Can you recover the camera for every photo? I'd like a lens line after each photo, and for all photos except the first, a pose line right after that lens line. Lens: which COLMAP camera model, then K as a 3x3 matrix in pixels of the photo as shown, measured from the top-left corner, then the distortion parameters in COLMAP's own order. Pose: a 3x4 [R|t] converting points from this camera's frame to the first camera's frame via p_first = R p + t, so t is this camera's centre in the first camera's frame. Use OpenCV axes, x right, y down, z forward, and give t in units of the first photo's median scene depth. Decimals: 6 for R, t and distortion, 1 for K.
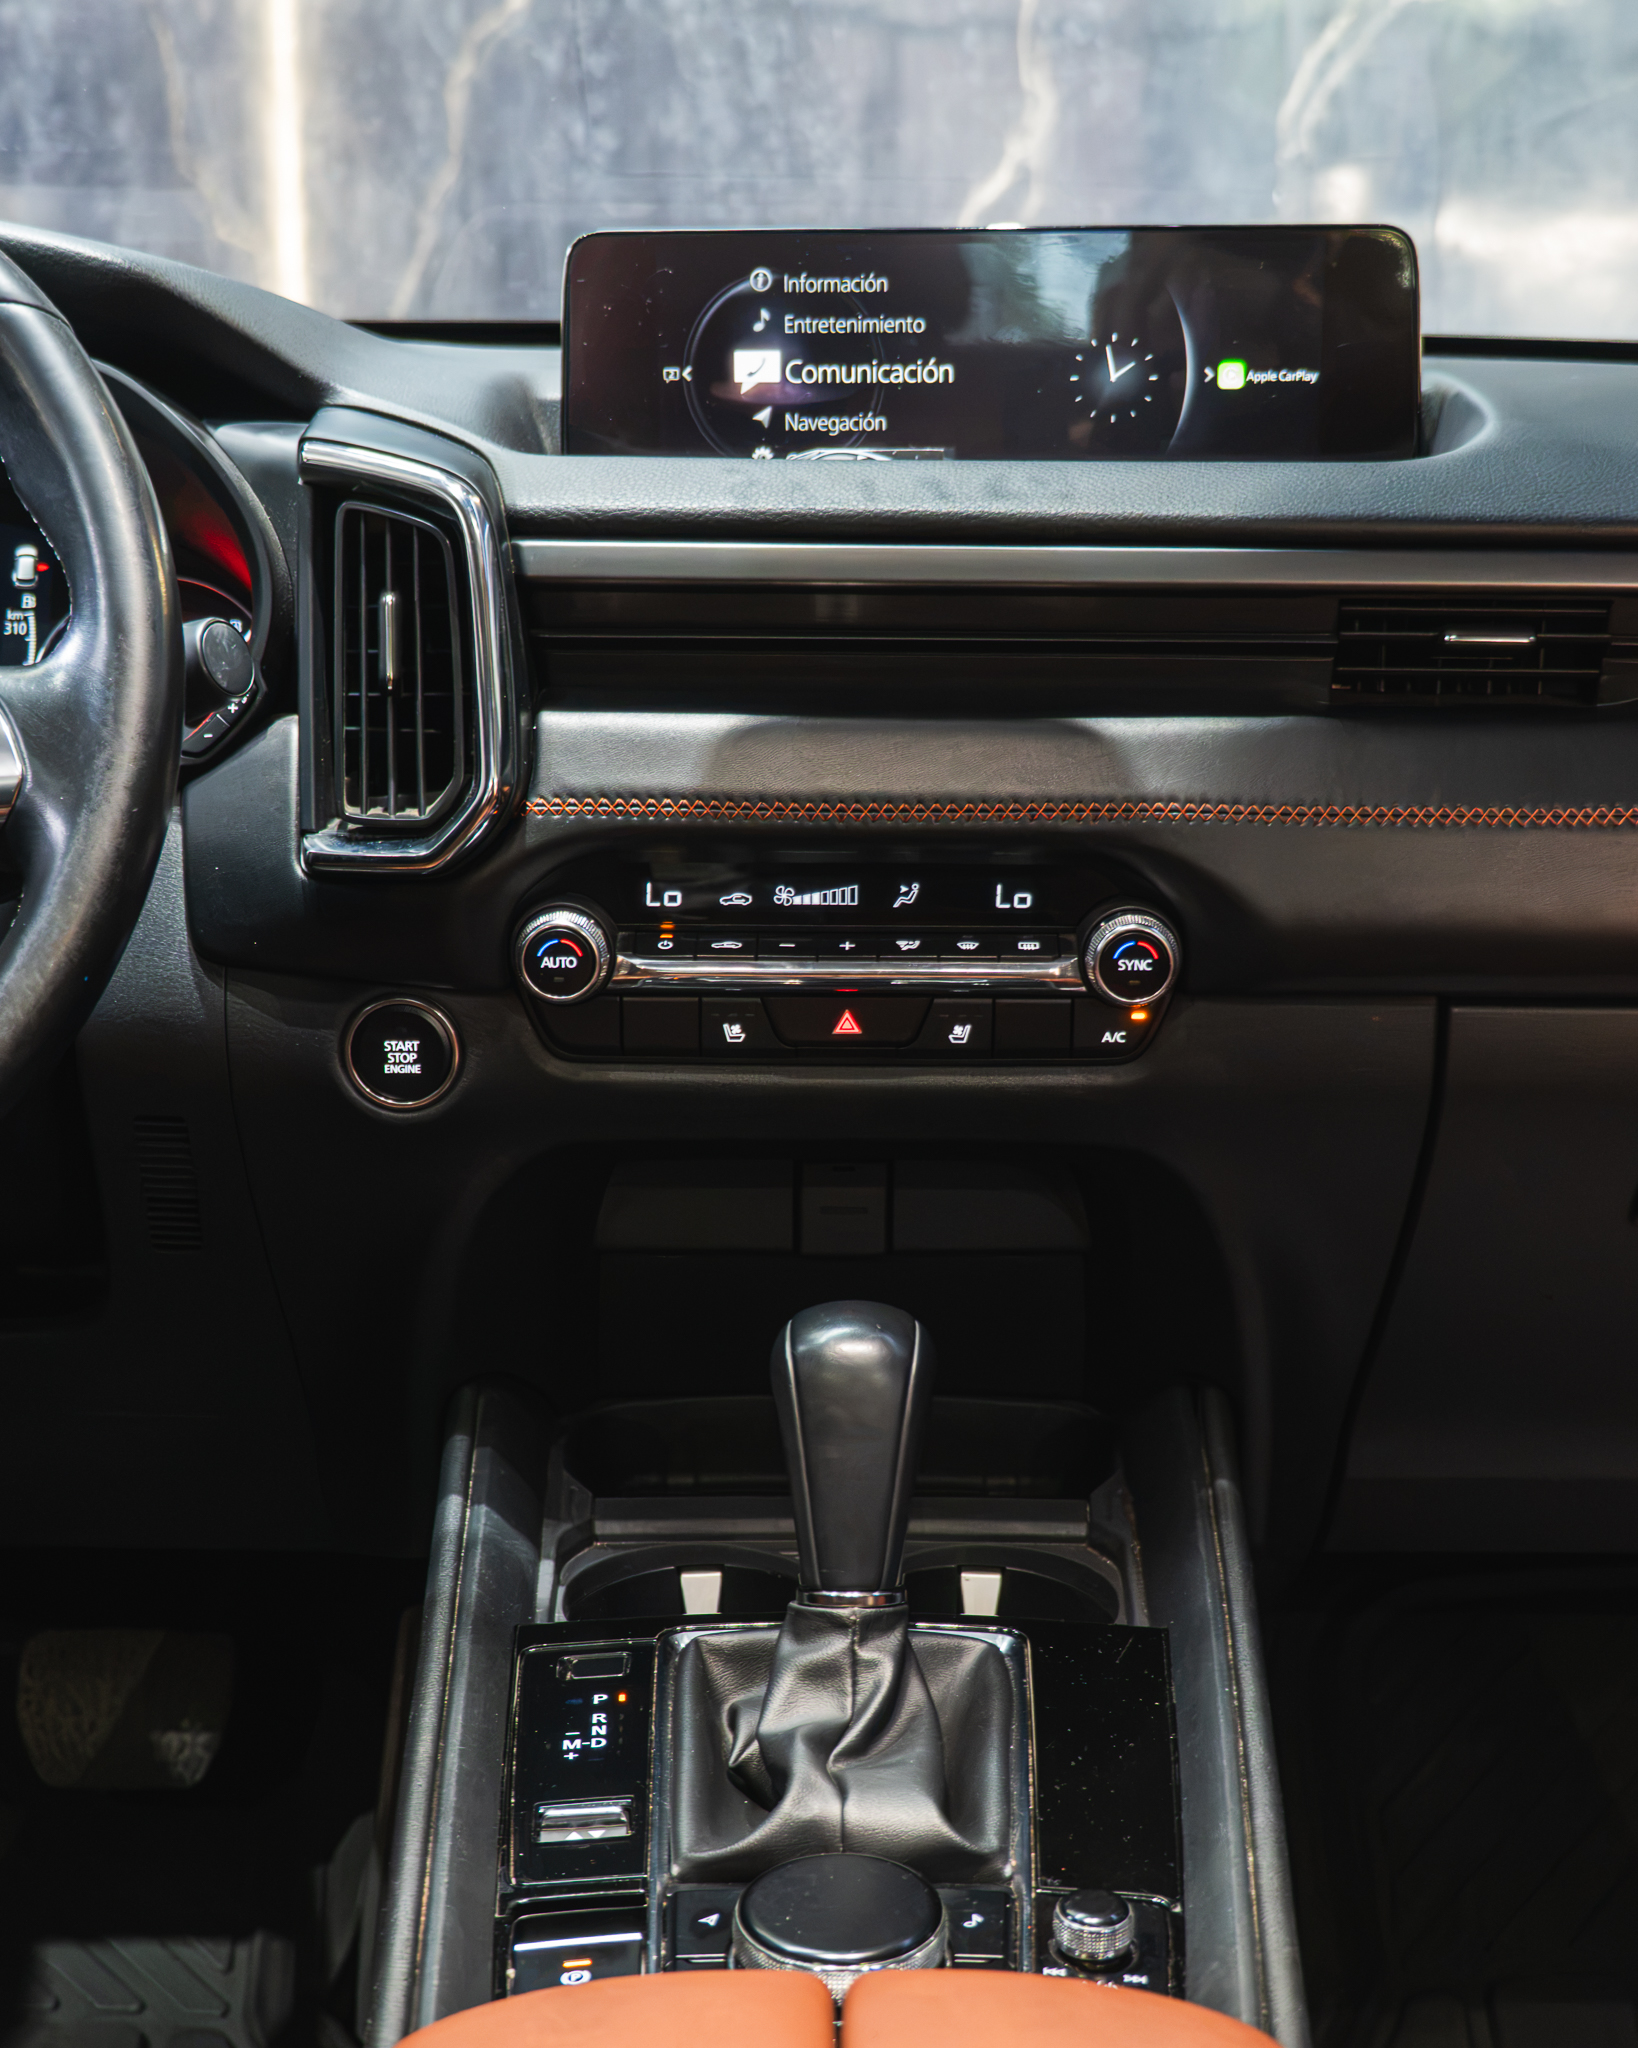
lens RADIAL K [[3417.0, 0, 911.7], [0, 3417.0, 1203.3], [0, 0, 1]] dist [0.008232, 0.030713]
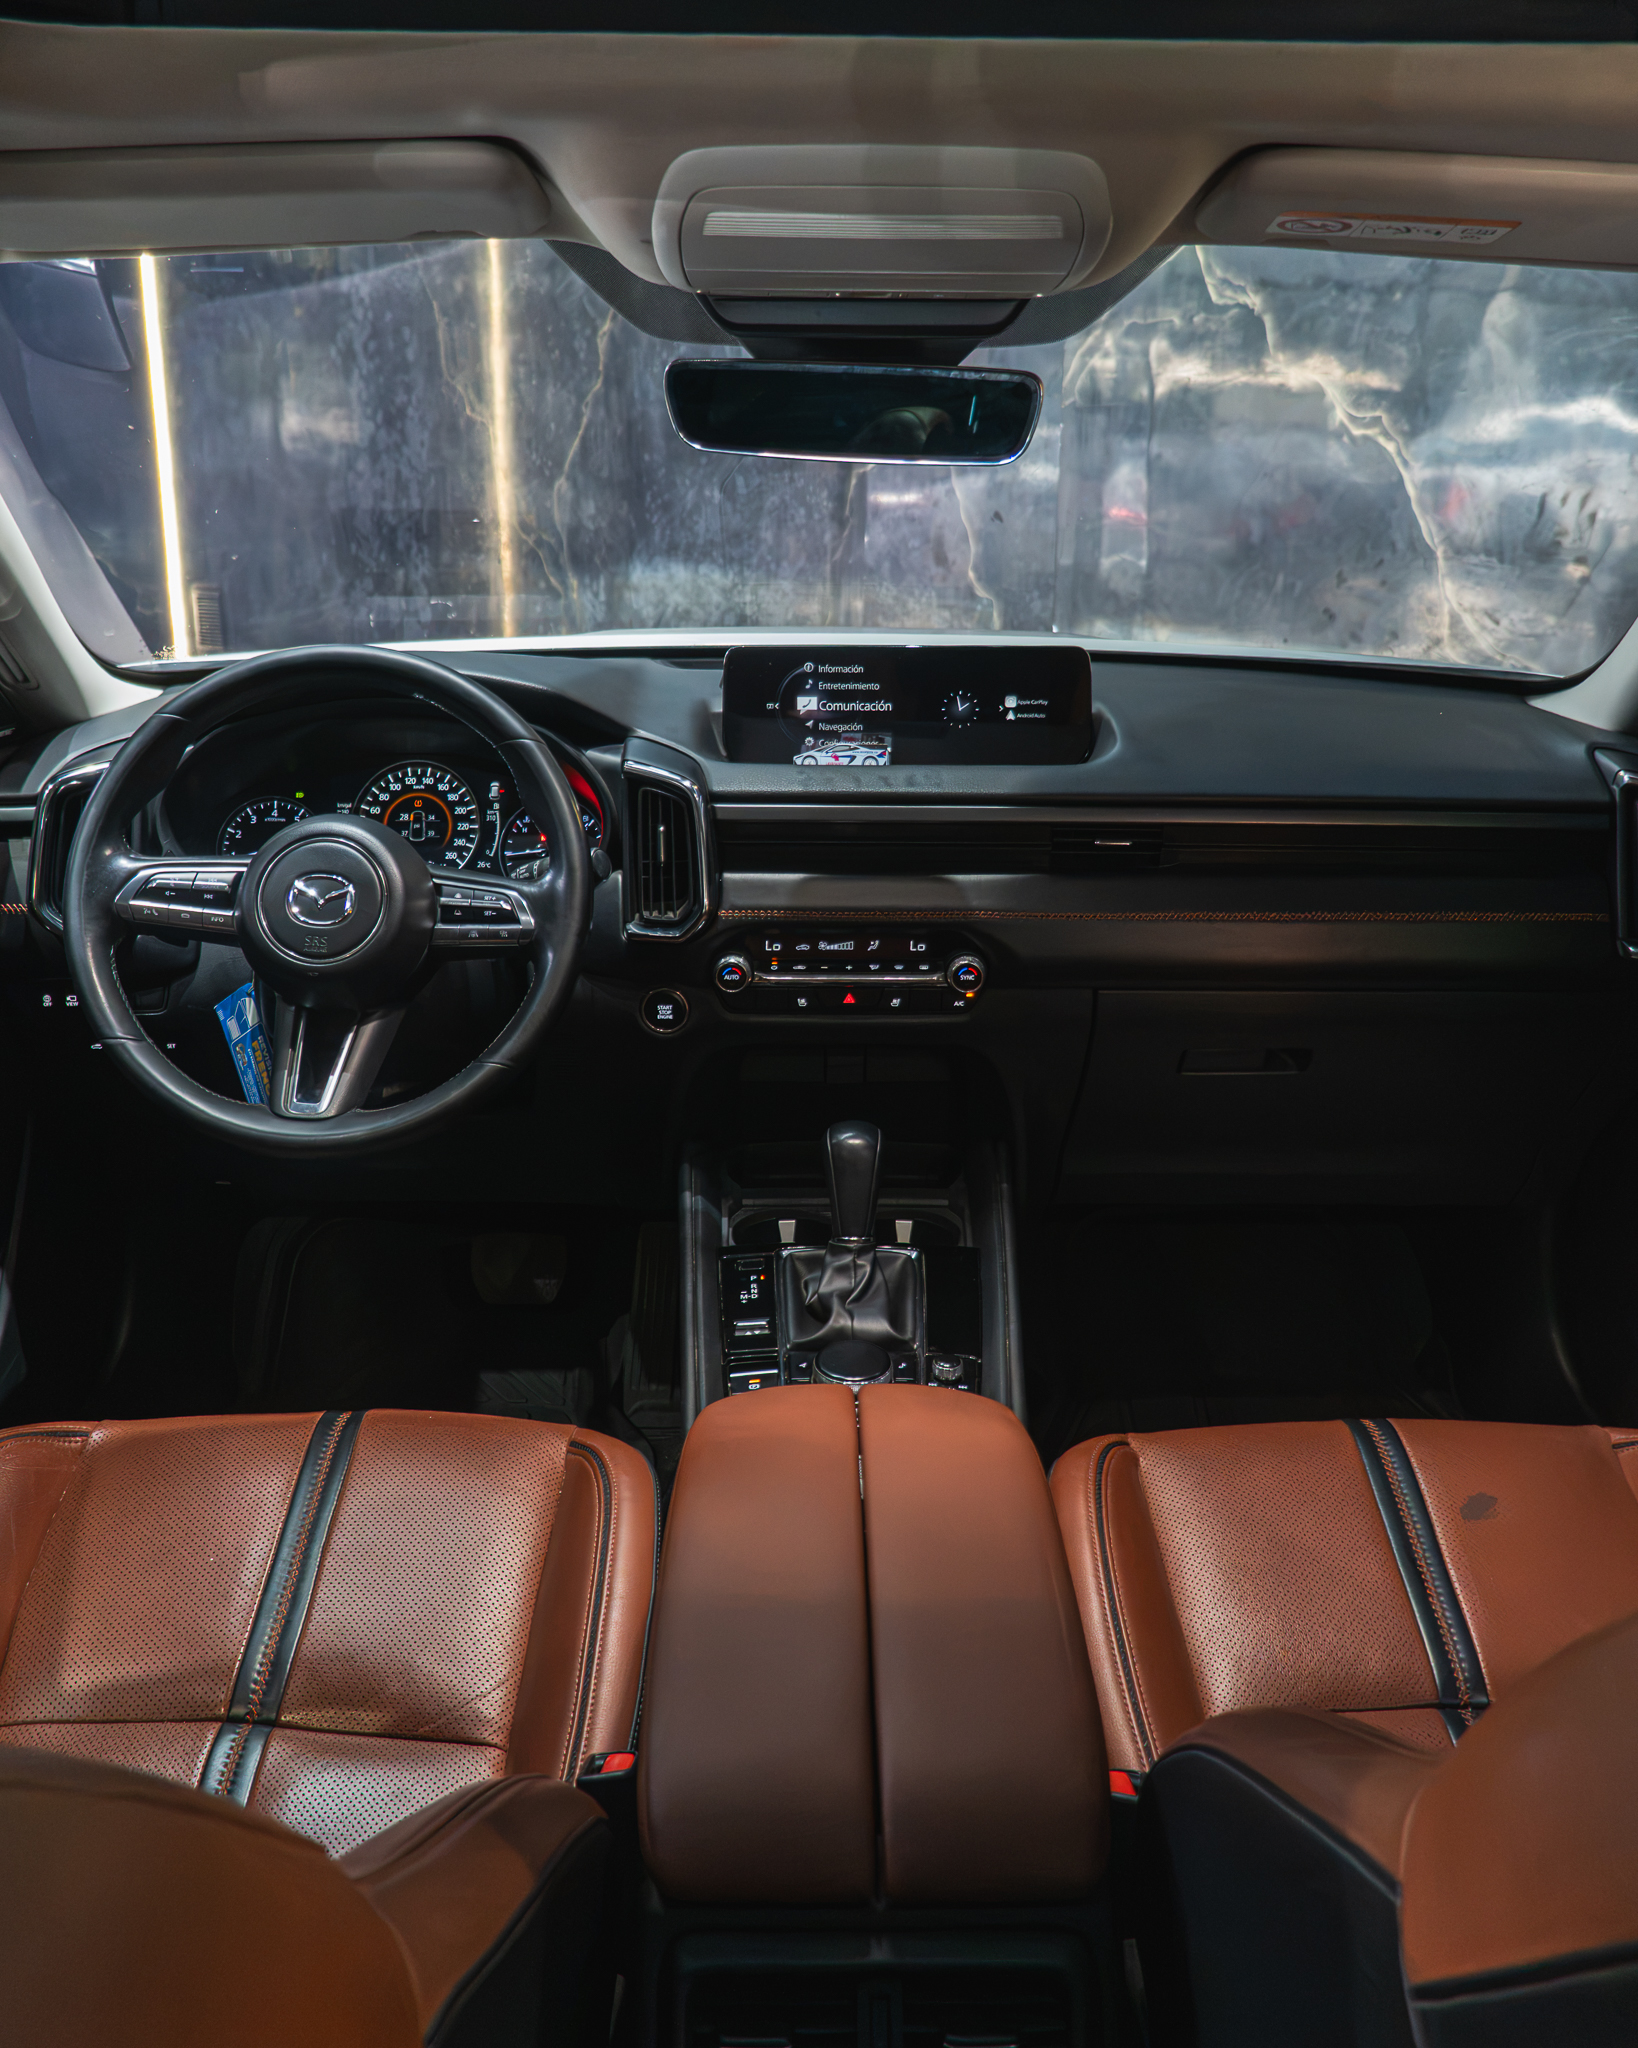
lens RADIAL K [[2212.7, 0, 810.0], [0, 2212.7, 1029.5], [0, 0, 1]] dist [-0.024657, -0.019282]
pose [[0.999821, -0.001985, -0.018831, -0.017095], [0.003100, 0.998230, 0.059384, -0.125249], [0.018679, -0.059432, 0.998058, -0.573069]]
